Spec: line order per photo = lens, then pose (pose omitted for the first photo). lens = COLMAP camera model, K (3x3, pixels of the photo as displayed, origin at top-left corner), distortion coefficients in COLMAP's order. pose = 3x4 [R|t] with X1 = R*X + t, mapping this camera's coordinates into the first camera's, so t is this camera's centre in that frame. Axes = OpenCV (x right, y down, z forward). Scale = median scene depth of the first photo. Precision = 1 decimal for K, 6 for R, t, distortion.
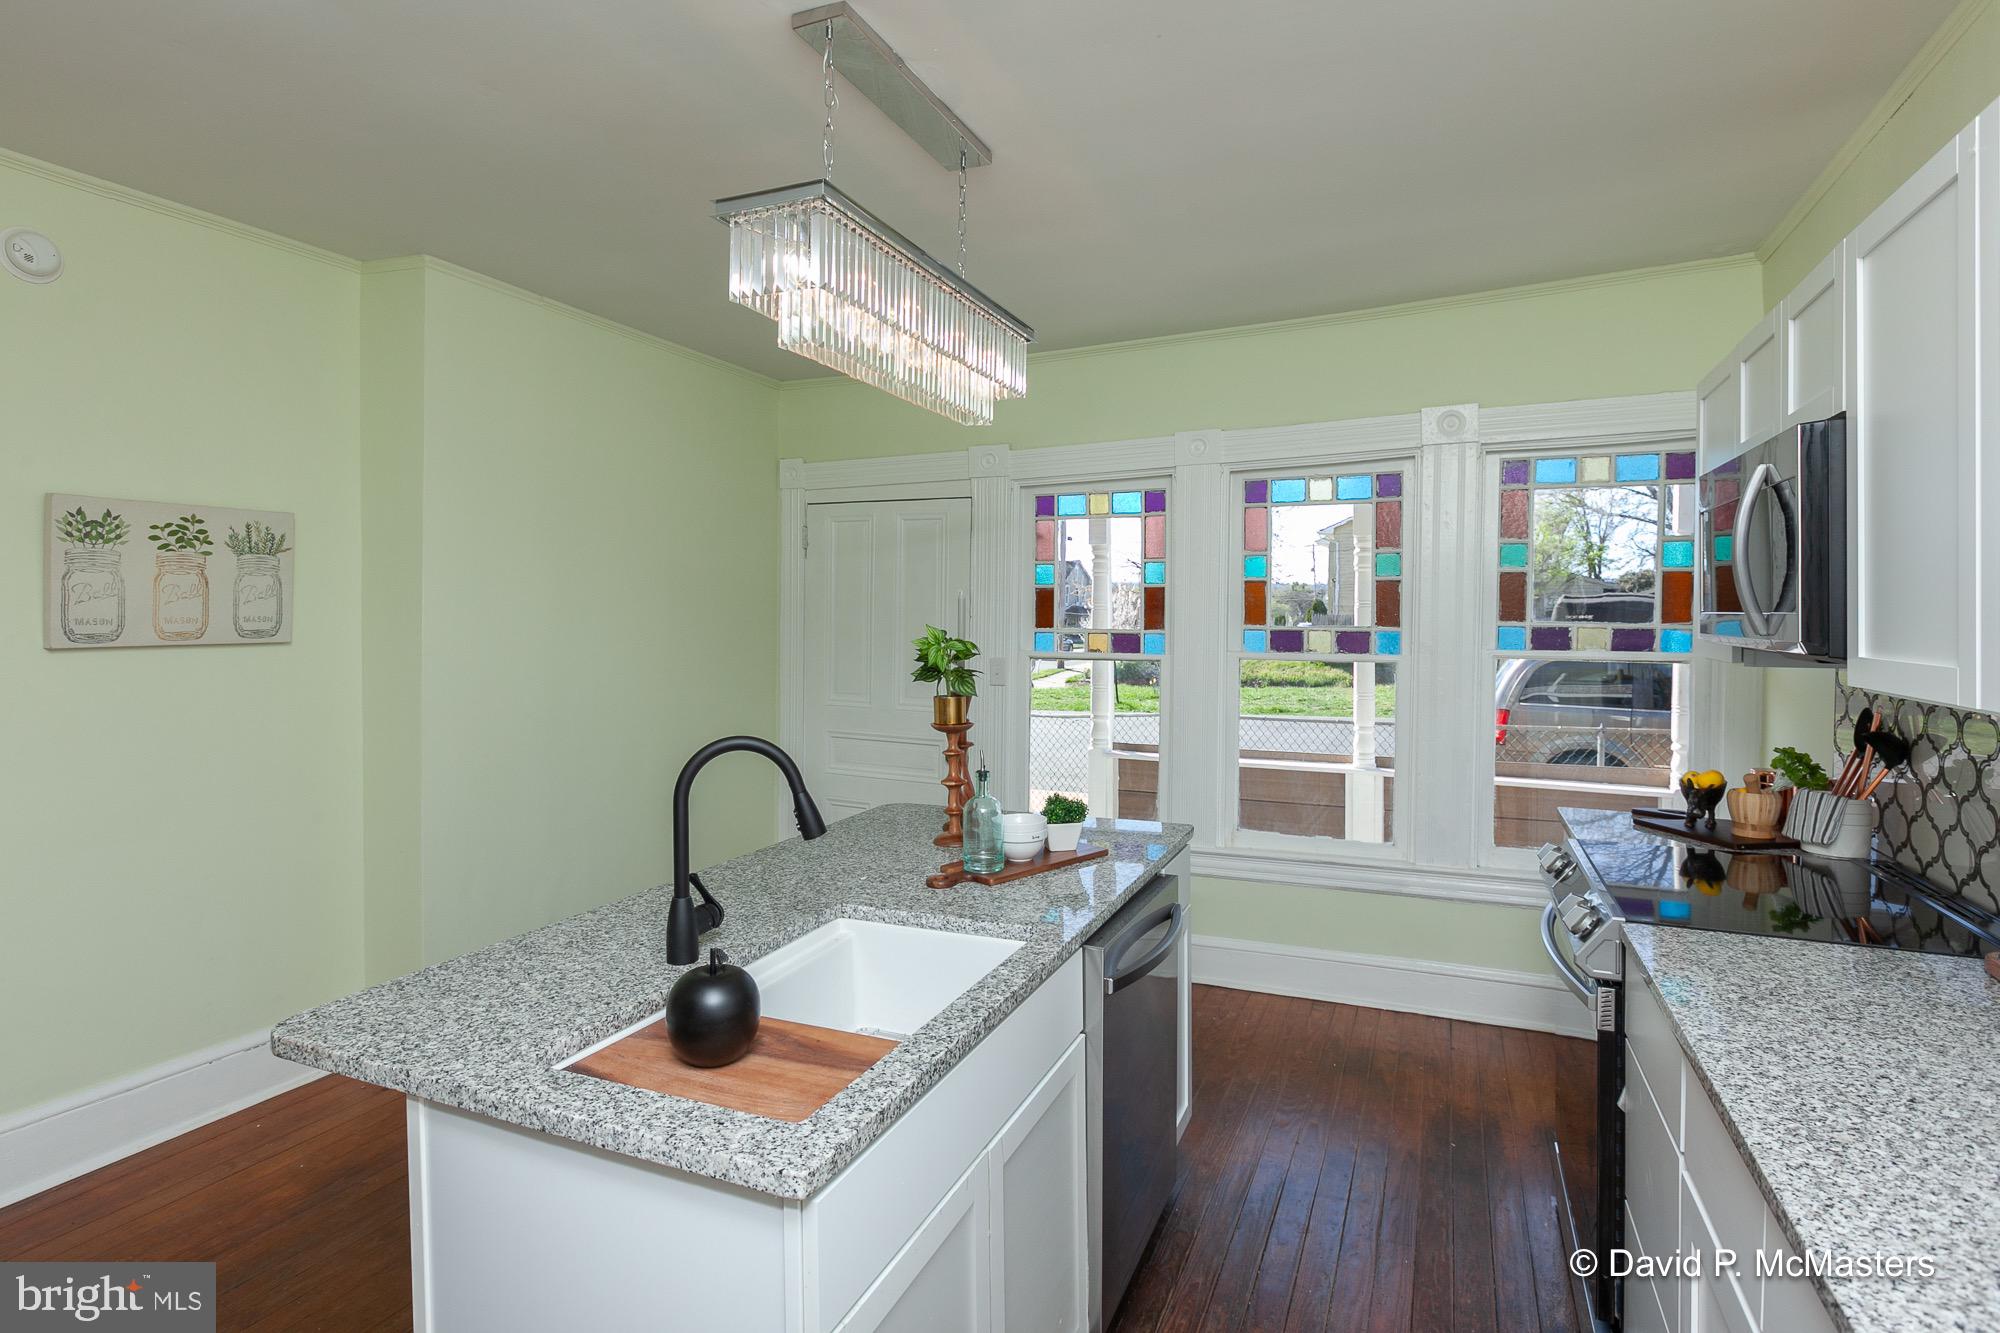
lens RADIAL K [[1004.1, 0, 999.8], [0, 1004.1, 626.2], [0, 0, 1]] dist [-0.004510, -0.000679]
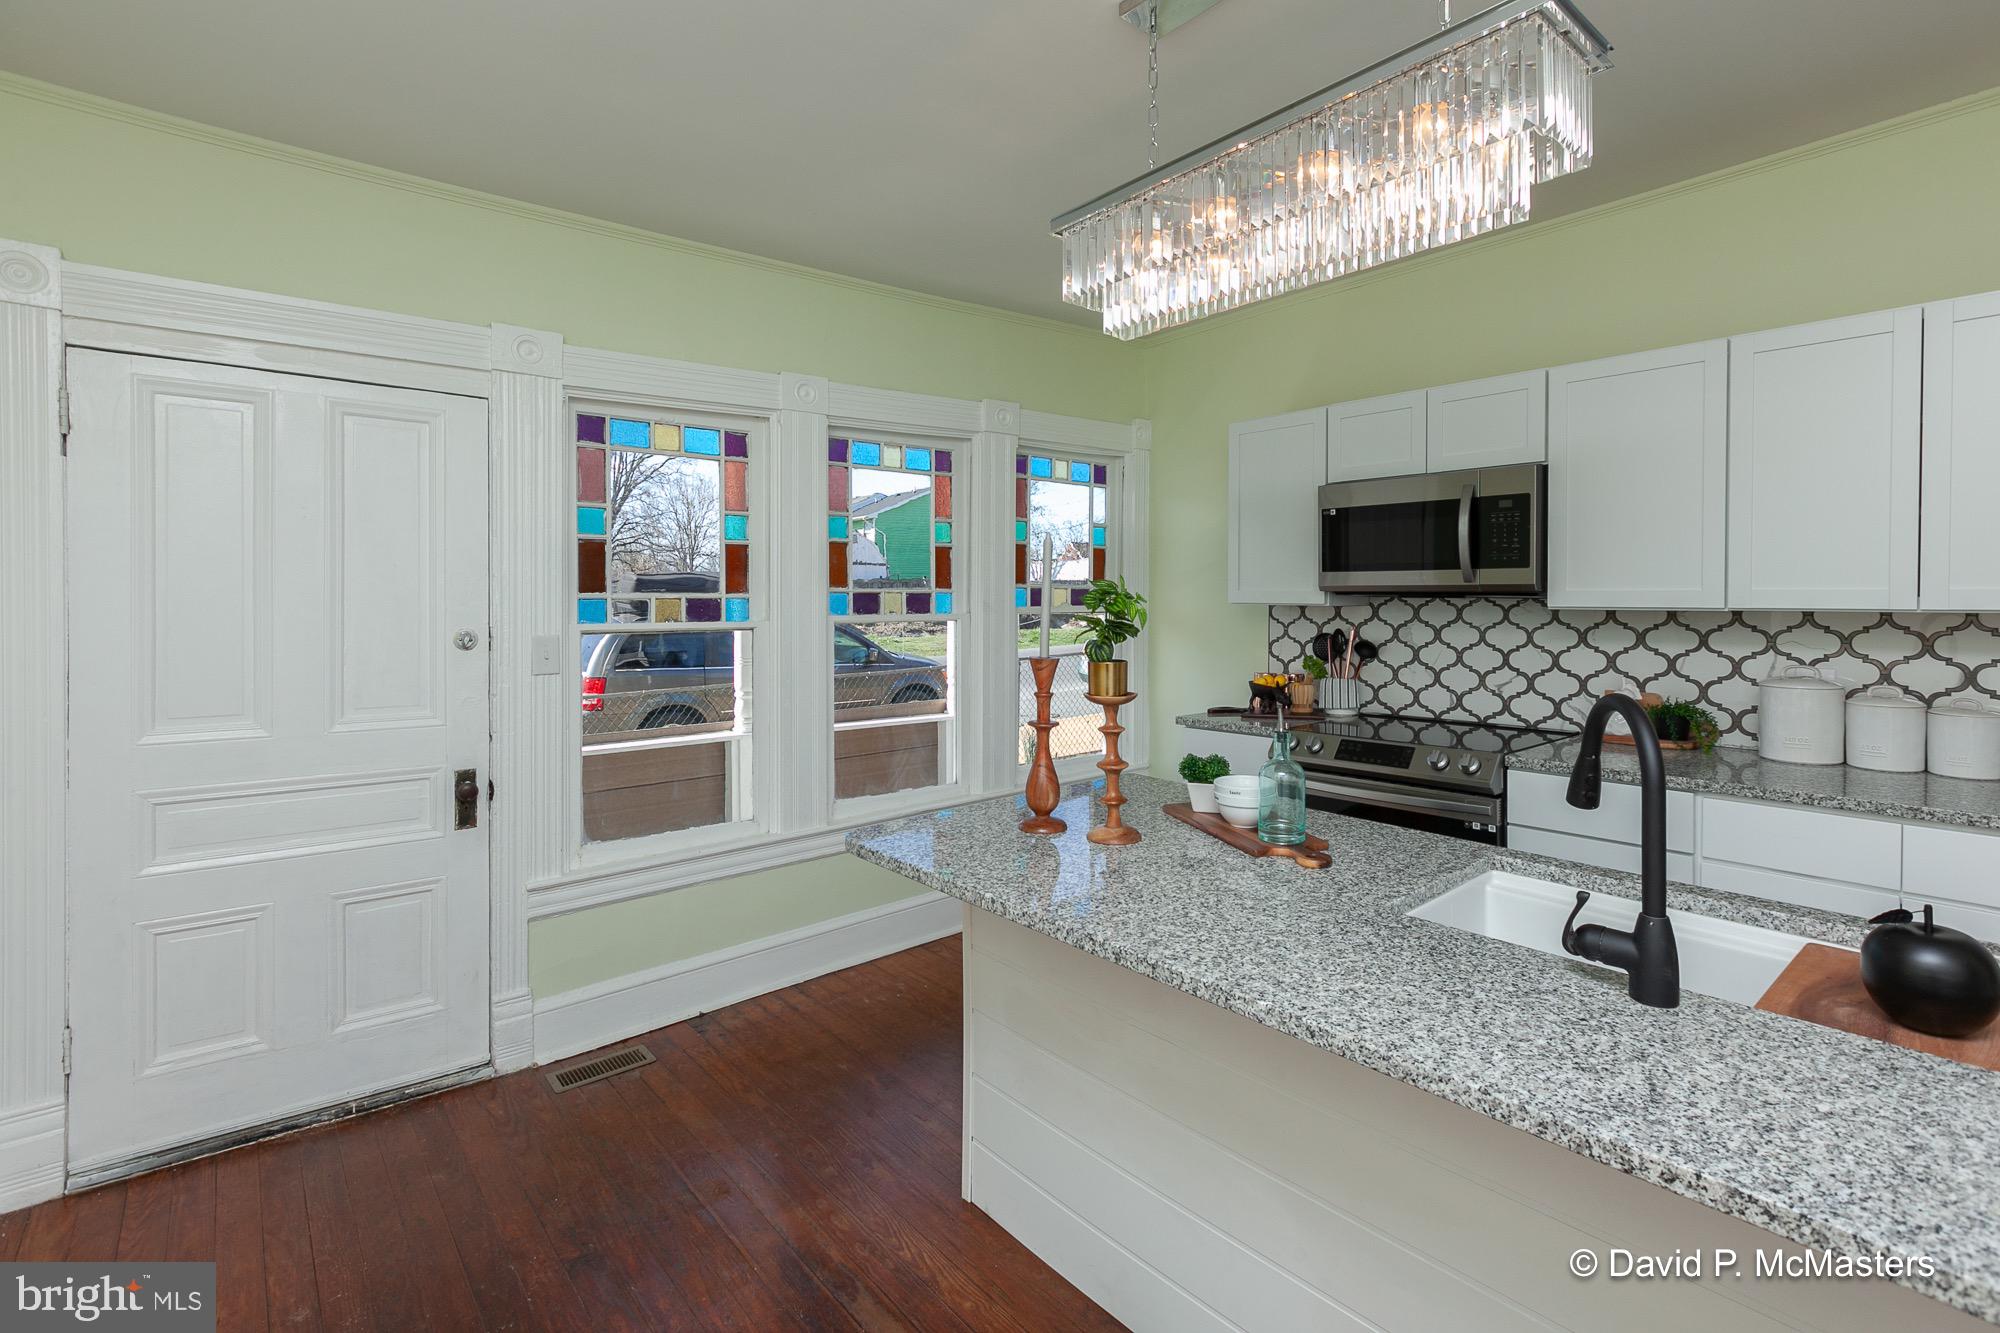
lens RADIAL K [[923.6, 0, 980.4], [0, 923.6, 609.4], [0, 0, 1]] dist [-0.000694, -0.000710]
pose [[0.444531, -0.017508, 0.895592, -0.487554], [0.014741, 0.999817, 0.012229, 0.011163], [-0.895642, 0.007766, 0.444708, 0.483290]]
